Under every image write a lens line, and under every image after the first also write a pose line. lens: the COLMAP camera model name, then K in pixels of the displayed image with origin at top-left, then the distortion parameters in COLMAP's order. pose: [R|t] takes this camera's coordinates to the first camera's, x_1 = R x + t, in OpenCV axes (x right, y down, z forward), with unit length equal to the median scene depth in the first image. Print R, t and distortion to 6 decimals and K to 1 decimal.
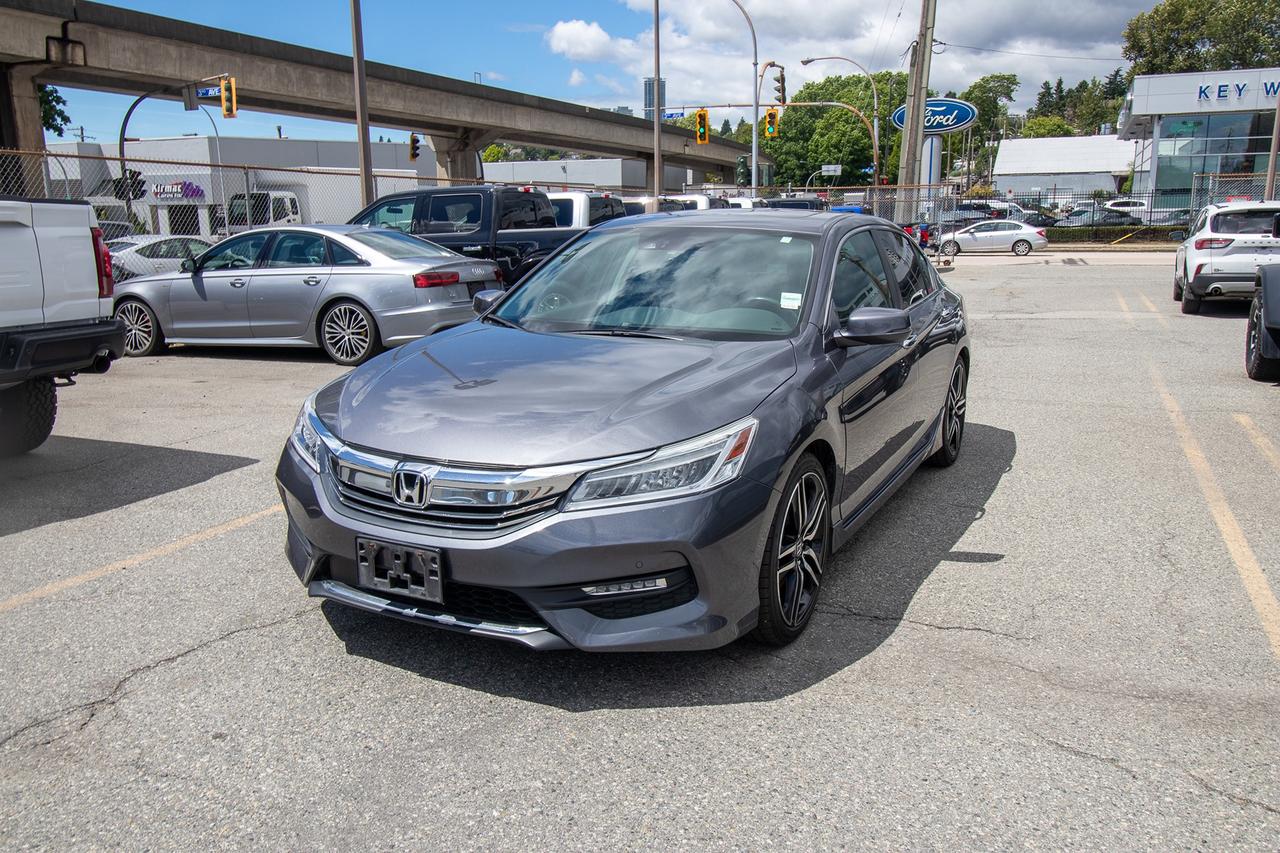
lens RADIAL K [[1016.4, 0, 636.6], [0, 1016.4, 429.2], [0, 0, 1]] dist [0.016703, -0.008233]
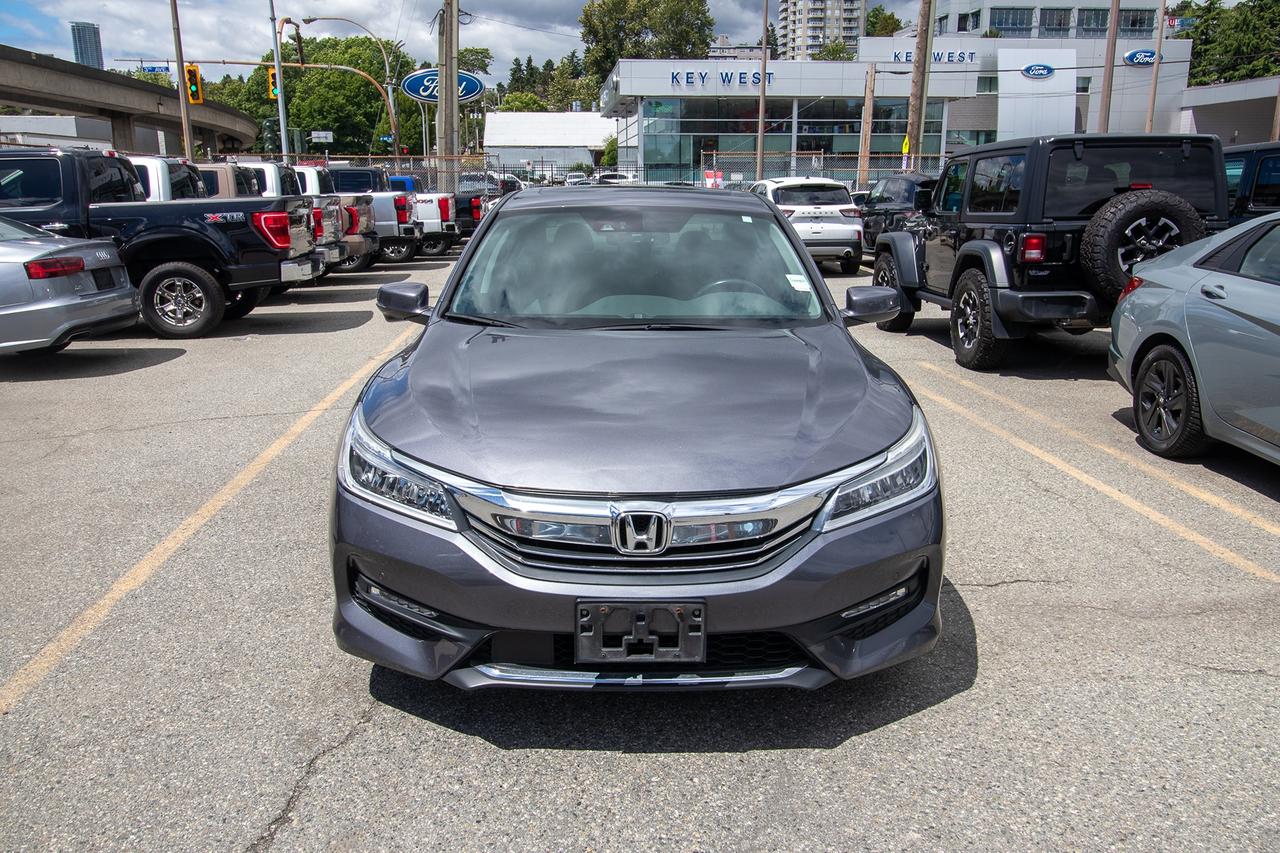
lens RADIAL K [[1016.4, 0, 649.0], [0, 1016.4, 431.9], [0, 0, 1]] dist [0.016703, -0.008233]
pose [[0.878369, -0.107648, 0.465703, -0.121794], [0.093095, 0.994180, 0.054219, -0.013779], [-0.468829, -0.004269, 0.883279, 0.055788]]
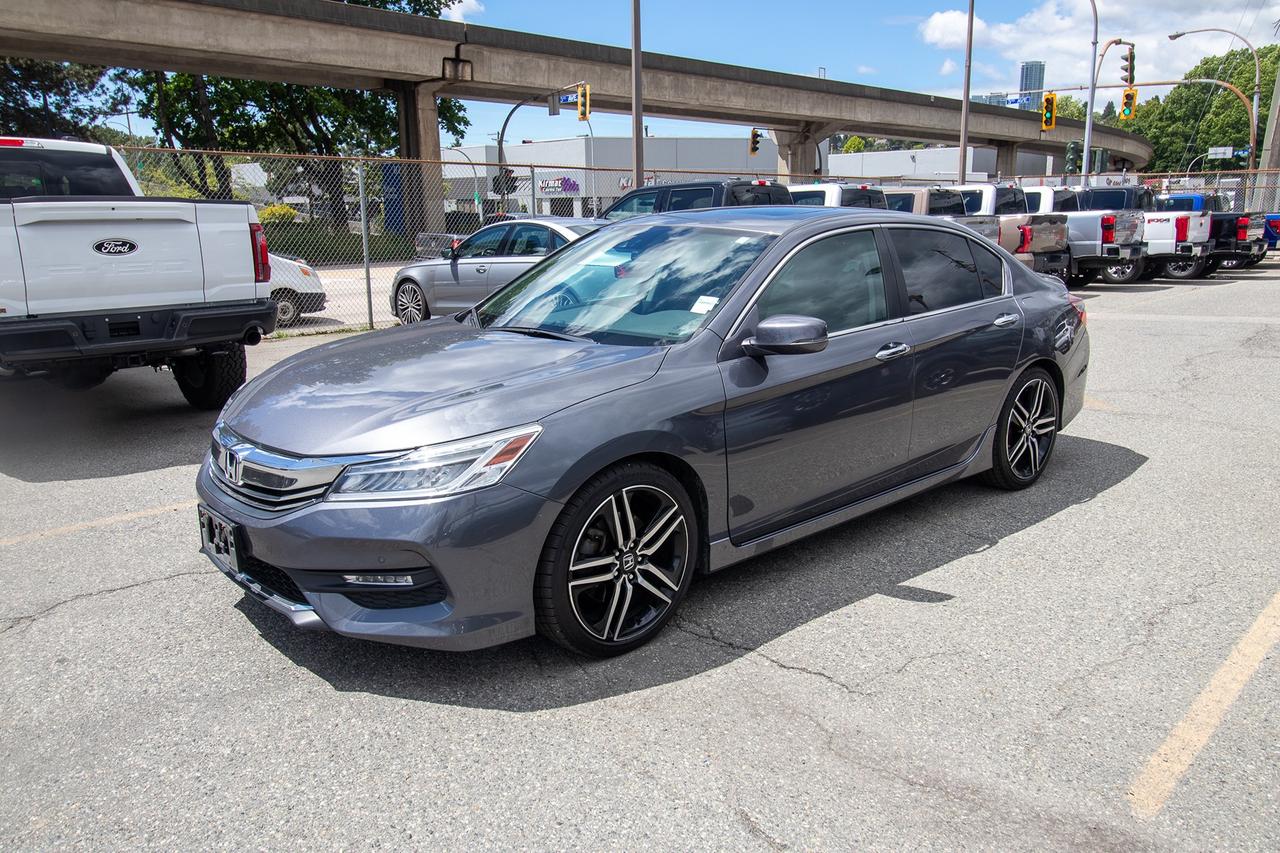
lens RADIAL K [[964.0, 0, 639.2], [0, 964.0, 421.9], [0, 0, 1]] dist [0.008789, -0.000877]
pose [[0.937920, 0.072025, -0.339293, 0.112293], [-0.067095, 0.997401, 0.026253, -0.009701], [0.340302, -0.001858, 0.940315, 0.033511]]
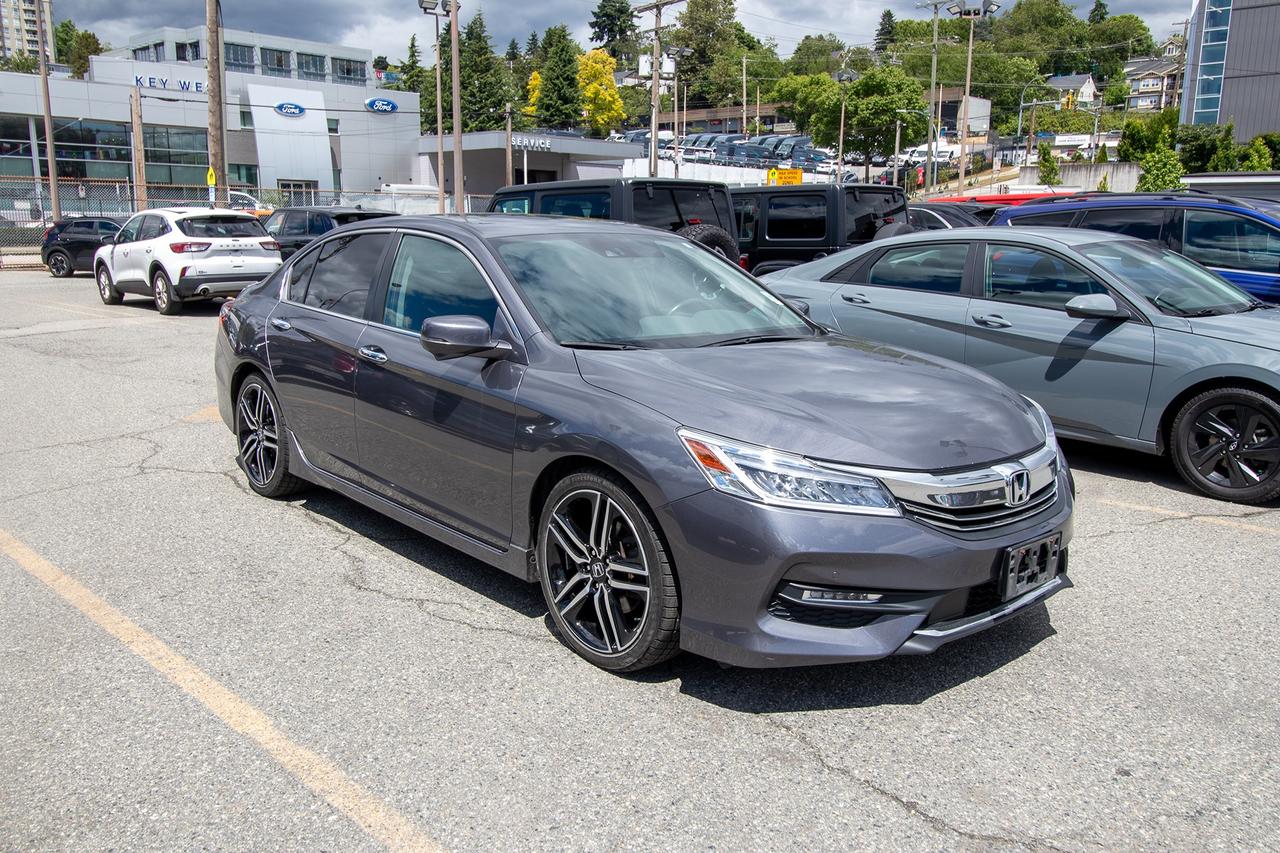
lens RADIAL K [[1016.4, 0, 646.2], [0, 1016.4, 425.7], [0, 0, 1]] dist [0.016703, -0.008233]
pose [[0.353096, -0.173330, 0.919391, -0.267533], [0.178867, 0.977069, 0.115509, -0.039298], [-0.918330, 0.123663, 0.376002, 0.195729]]
